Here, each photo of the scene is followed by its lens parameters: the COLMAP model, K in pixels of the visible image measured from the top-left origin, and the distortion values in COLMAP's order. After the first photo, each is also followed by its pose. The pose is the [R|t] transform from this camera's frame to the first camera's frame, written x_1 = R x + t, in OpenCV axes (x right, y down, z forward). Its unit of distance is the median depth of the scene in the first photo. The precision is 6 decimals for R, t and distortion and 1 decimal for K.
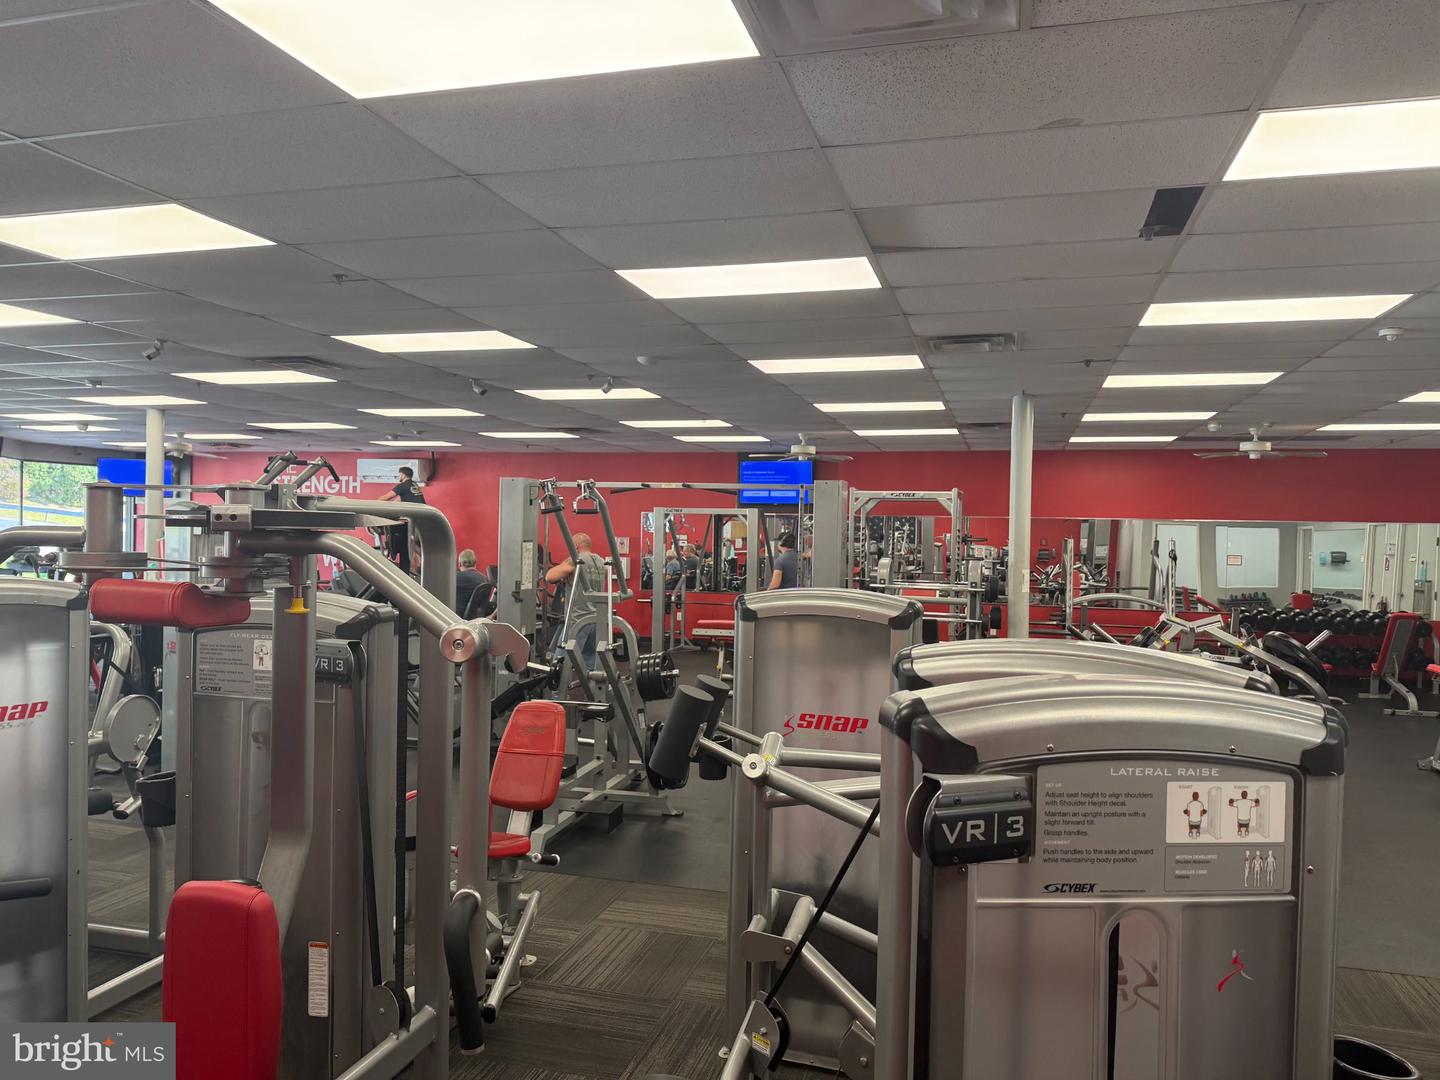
lens RADIAL K [[1004.9, 0, 717.4], [0, 1004.9, 539.7], [0, 0, 1]] dist [0.022661, -0.000899]
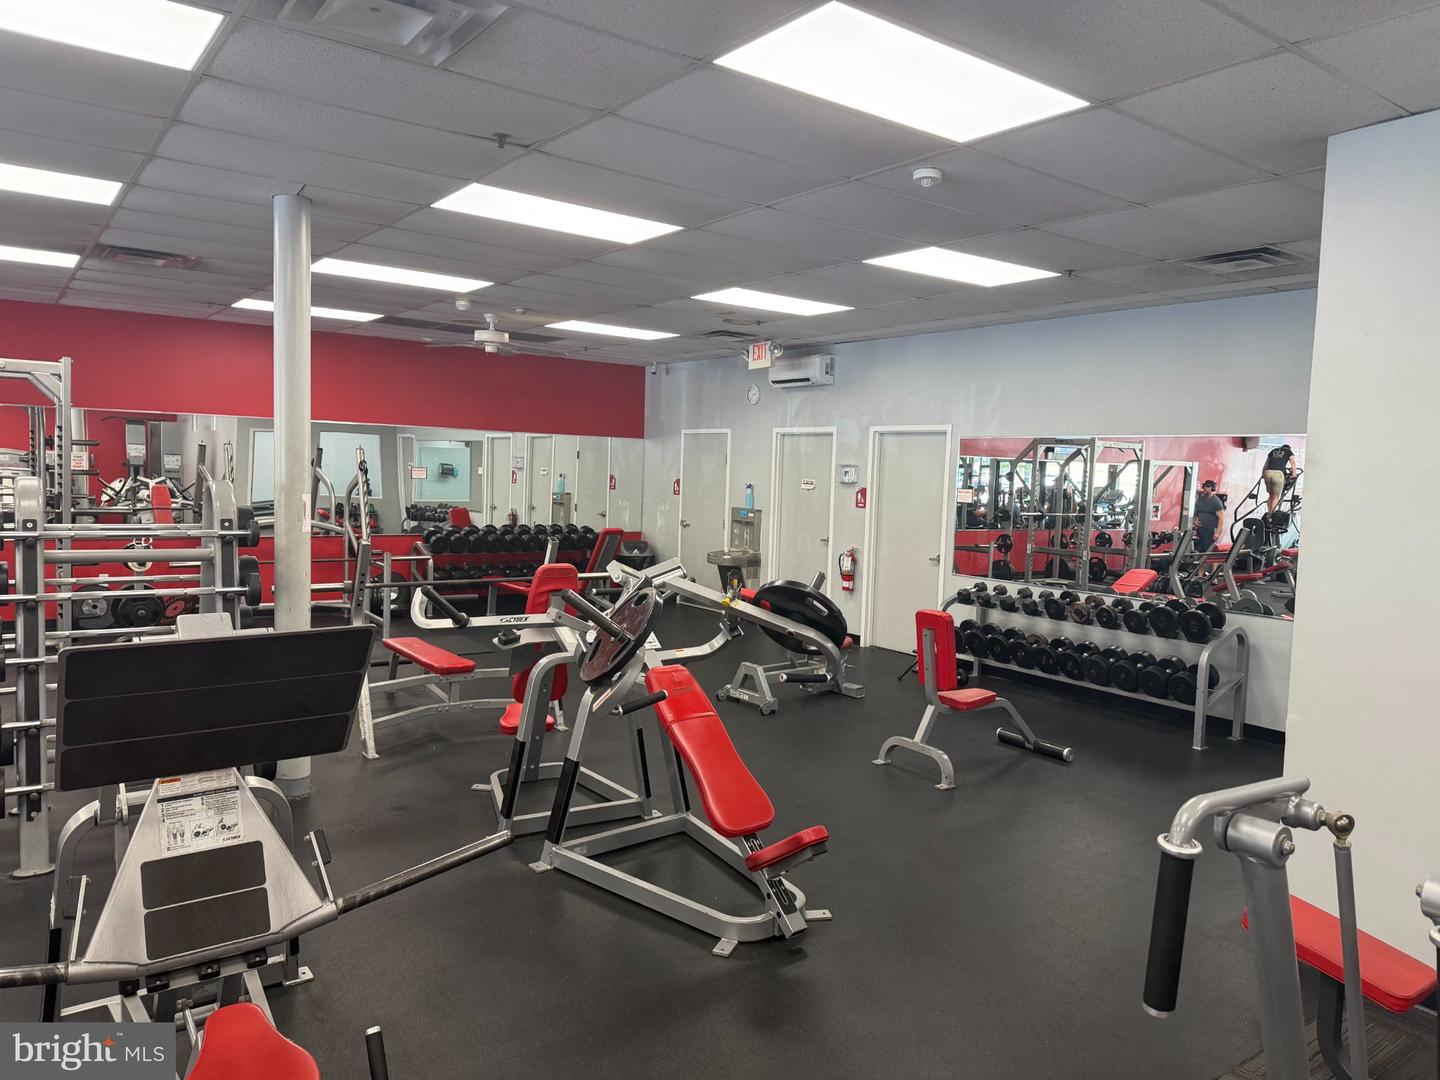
lens RADIAL K [[1004.9, 0, 721.3], [0, 1004.9, 548.1], [0, 0, 1]] dist [0.022661, -0.000899]
pose [[0.602973, -0.064742, 0.795130, -0.020464], [-0.012640, 0.995801, 0.090667, 0.002563], [-0.797662, -0.064720, 0.599623, 0.308231]]
